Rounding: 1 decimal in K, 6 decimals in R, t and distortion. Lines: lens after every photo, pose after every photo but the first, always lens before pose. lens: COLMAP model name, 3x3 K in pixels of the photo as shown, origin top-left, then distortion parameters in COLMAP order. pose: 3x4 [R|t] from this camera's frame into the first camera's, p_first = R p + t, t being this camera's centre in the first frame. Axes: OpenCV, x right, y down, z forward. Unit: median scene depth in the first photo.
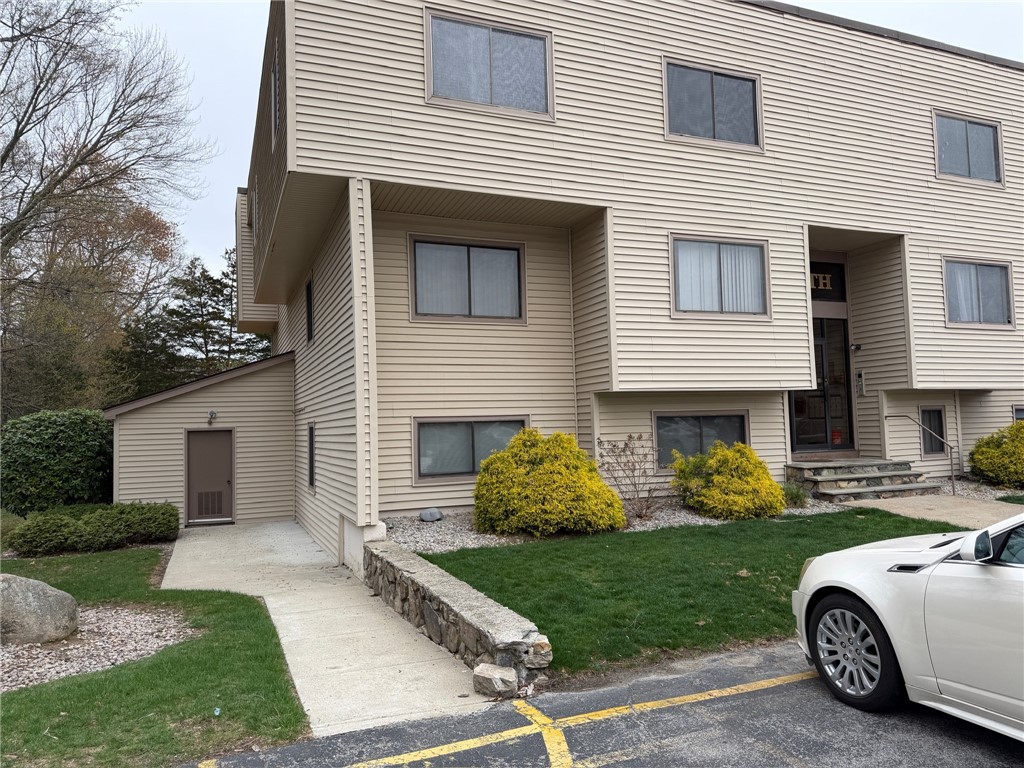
lens RADIAL K [[713.2, 0, 502.6], [0, 713.2, 382.3], [0, 0, 1]] dist [0.056131, -0.040920]
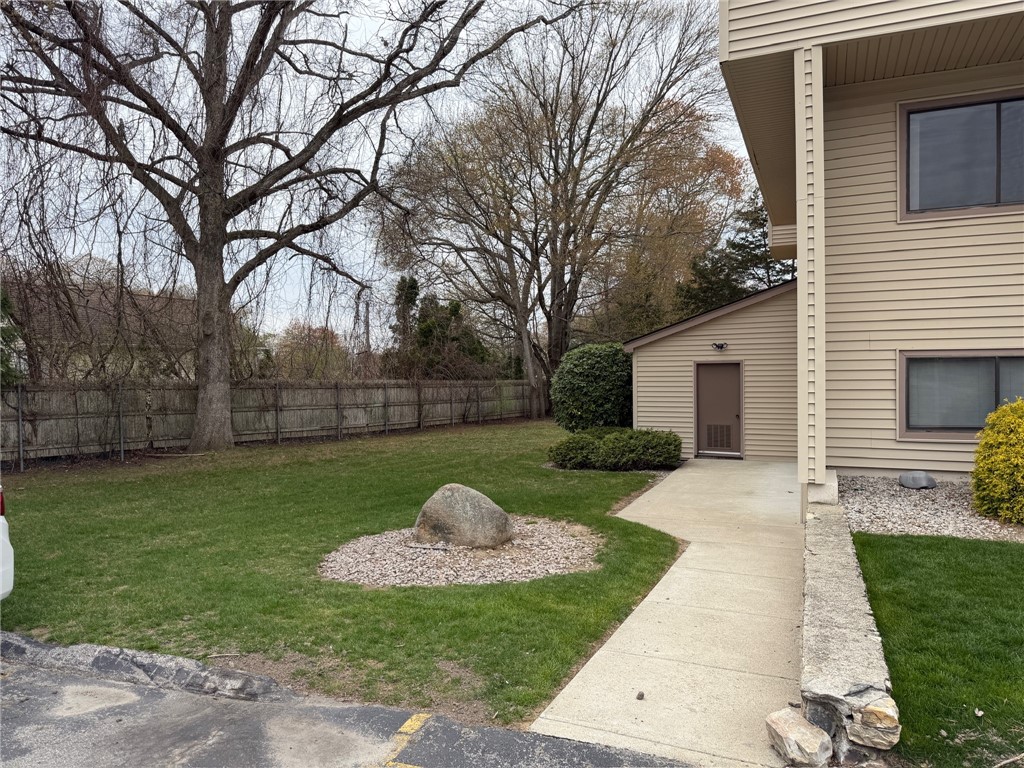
lens RADIAL K [[713.2, 0, 514.7], [0, 713.2, 386.9], [0, 0, 1]] dist [0.056131, -0.040920]
pose [[0.718426, 0.035164, -0.694714, 0.102239], [0.036031, 0.995500, 0.087650, 0.004047], [0.694670, -0.088001, 0.713926, 0.137104]]
